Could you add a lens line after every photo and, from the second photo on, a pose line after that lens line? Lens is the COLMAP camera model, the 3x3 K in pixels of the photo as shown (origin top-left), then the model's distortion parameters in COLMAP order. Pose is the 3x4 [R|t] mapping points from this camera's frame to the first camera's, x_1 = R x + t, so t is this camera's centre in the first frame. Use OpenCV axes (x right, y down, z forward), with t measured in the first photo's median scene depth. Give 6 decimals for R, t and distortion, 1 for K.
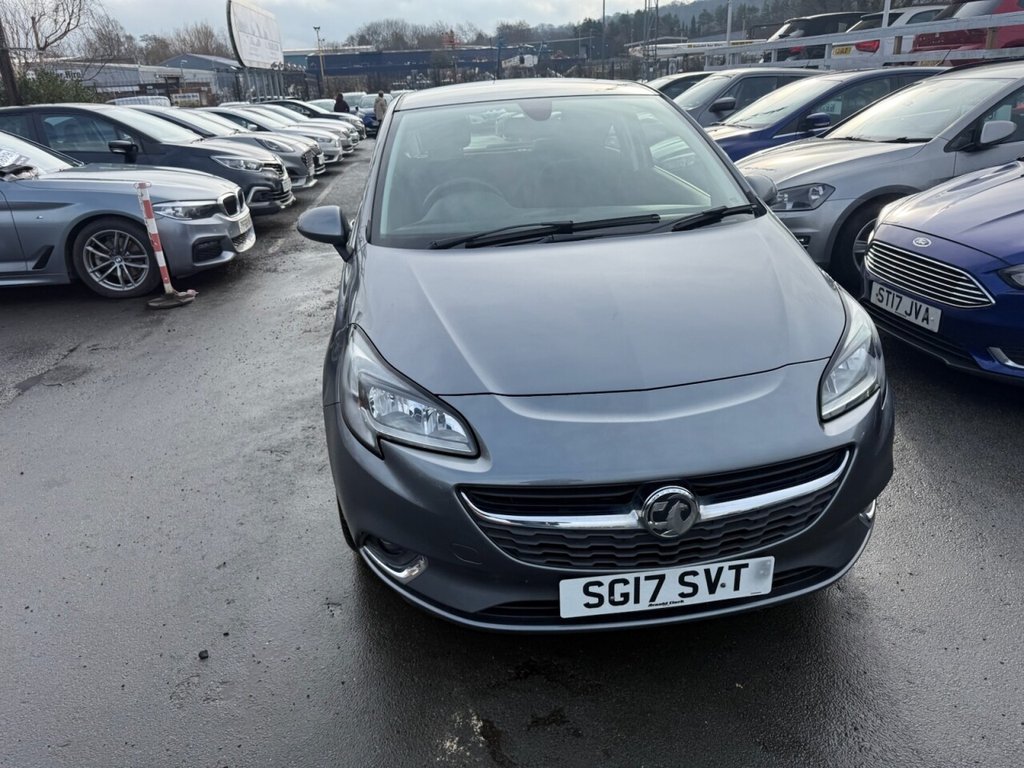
lens RADIAL K [[721.2, 0, 512.1], [0, 721.2, 372.9], [0, 0, 1]] dist [0.006525, -0.006082]
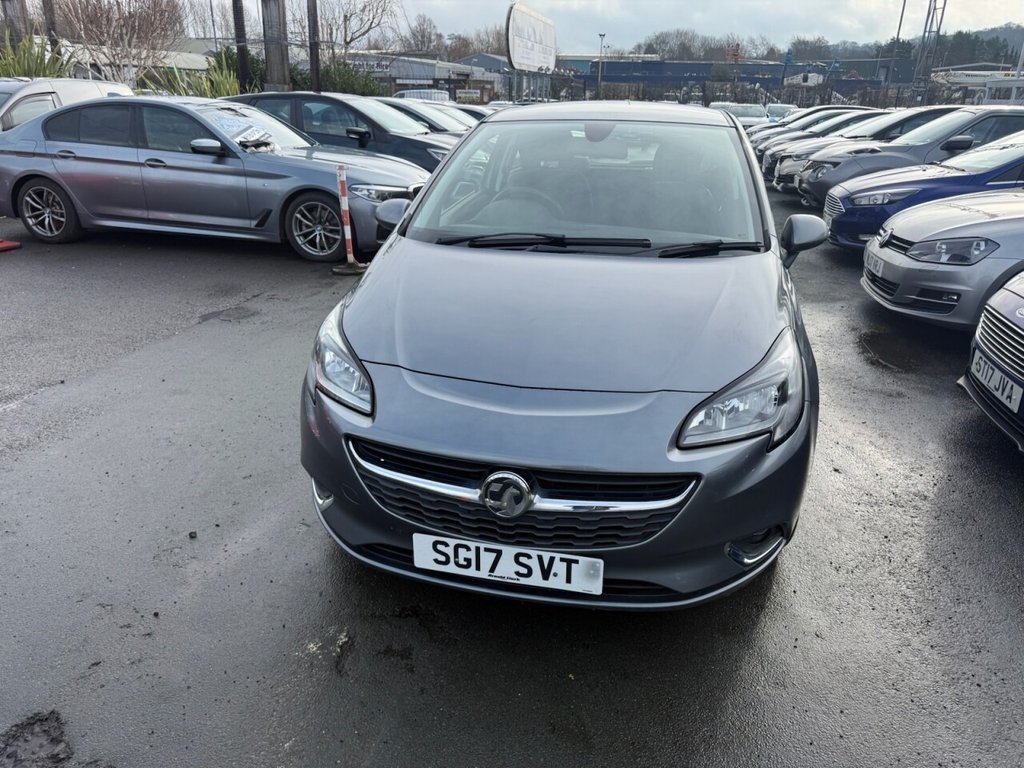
lens RADIAL K [[720.0, 0, 529.6], [0, 720.0, 370.9], [0, 0, 1]] dist [0.039649, -0.044055]
pose [[0.943076, 0.177567, -0.281206, 0.165804], [-0.181653, 0.983293, 0.011694, -0.005301], [0.278584, 0.040053, 0.959576, -0.025140]]
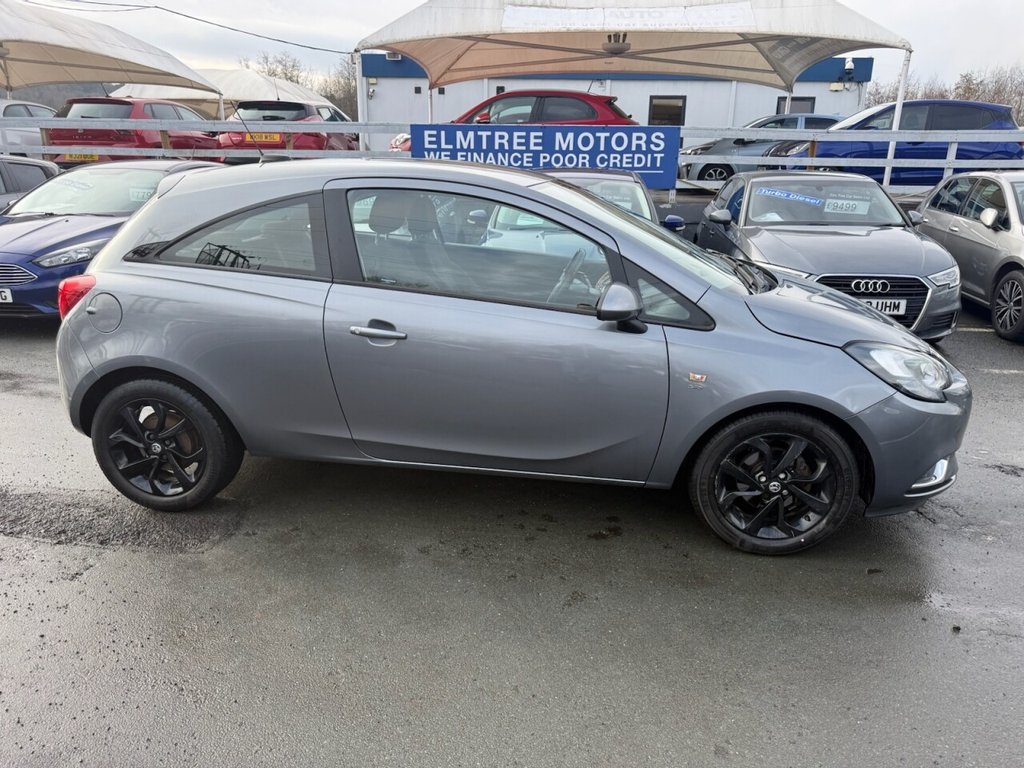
lens RADIAL K [[714.6, 0, 502.8], [0, 714.6, 382.0], [0, 0, 1]] dist [0.045055, -0.058804]
pose [[0.261767, -0.229823, 0.937368, -0.622596], [0.331213, 0.933643, 0.136416, -0.148982], [-0.906519, 0.274759, 0.320518, 0.452067]]
